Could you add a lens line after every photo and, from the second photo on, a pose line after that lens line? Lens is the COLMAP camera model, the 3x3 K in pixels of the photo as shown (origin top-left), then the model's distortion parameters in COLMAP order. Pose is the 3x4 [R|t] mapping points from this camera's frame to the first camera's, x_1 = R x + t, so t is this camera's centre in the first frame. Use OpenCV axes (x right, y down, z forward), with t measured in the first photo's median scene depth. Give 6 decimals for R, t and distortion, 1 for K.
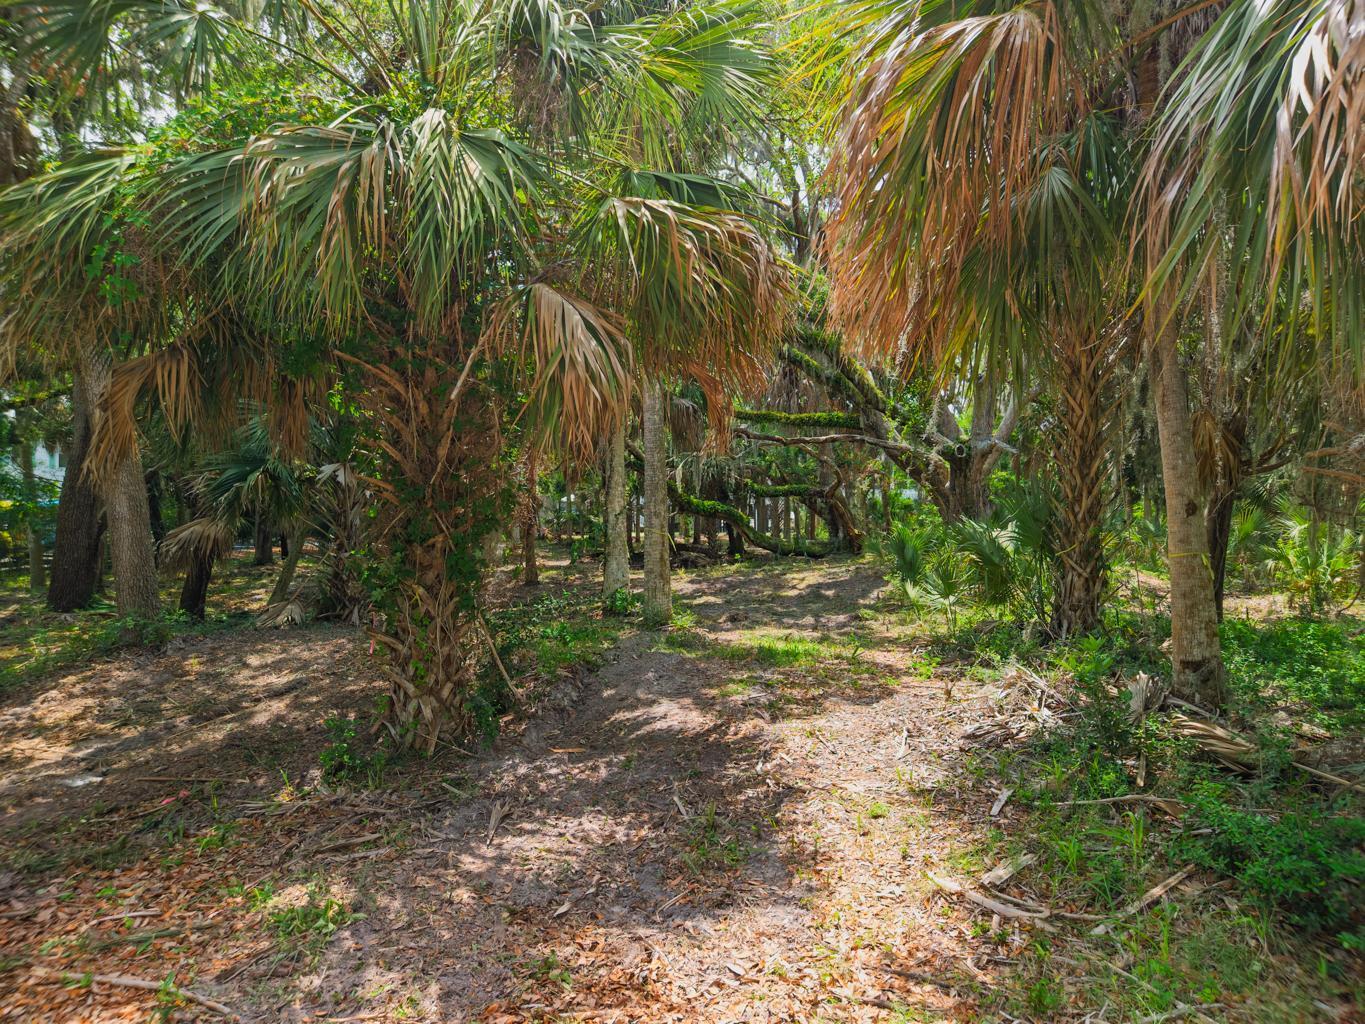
lens RADIAL K [[916.5, 0, 690.0], [0, 916.5, 506.0], [0, 0, 1]] dist [0.004031, -0.003571]
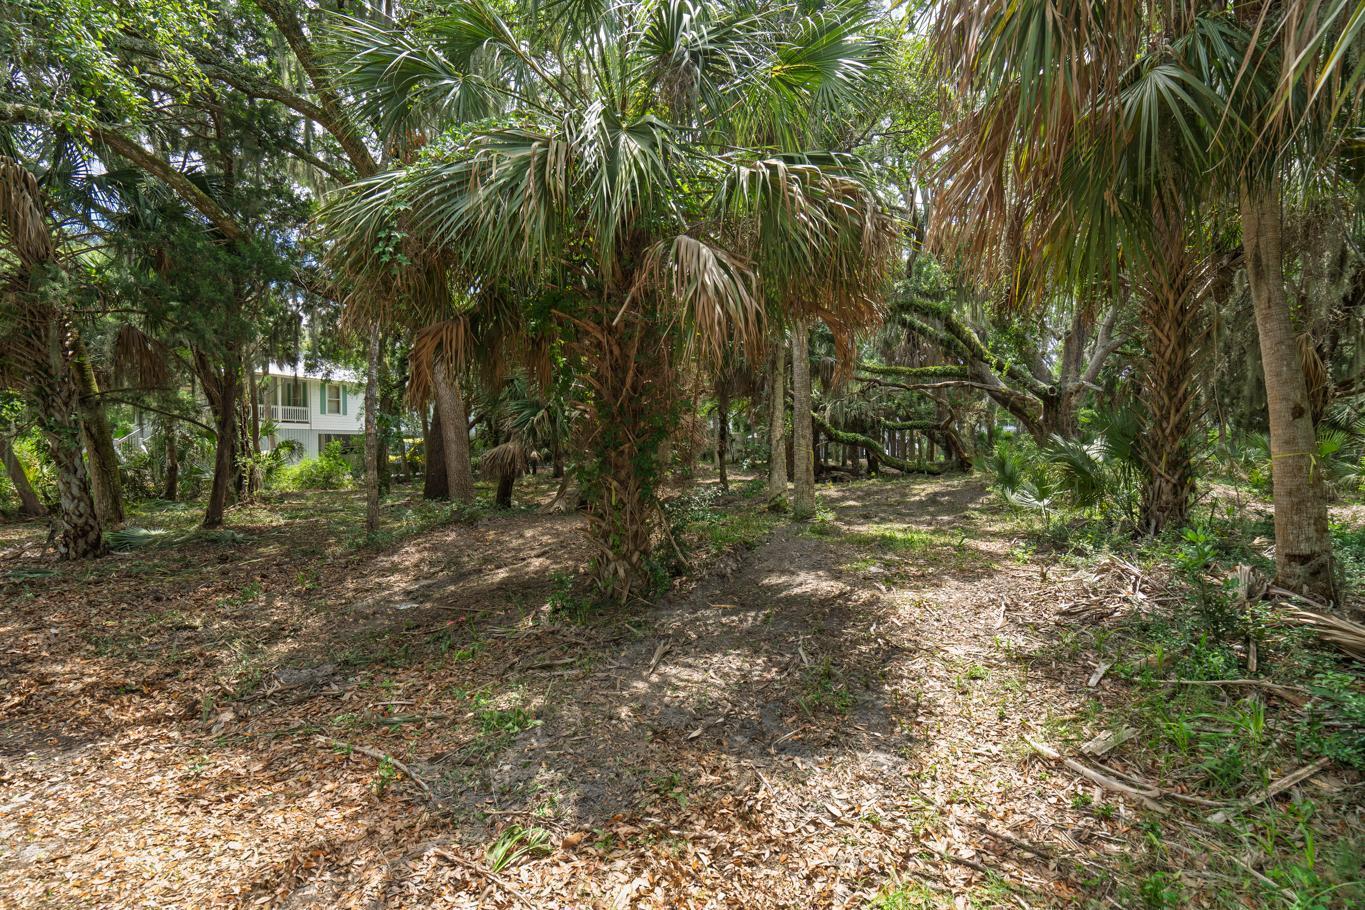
lens RADIAL K [[625.0, 0, 676.5], [0, 625.0, 447.1], [0, 0, 1]] dist [-0.016993, 0.007605]
pose [[0.967316, -0.005366, -0.253518, 0.042352], [0.008102, 0.999920, 0.009748, 0.041543], [0.253445, -0.011483, 0.967282, 0.164660]]
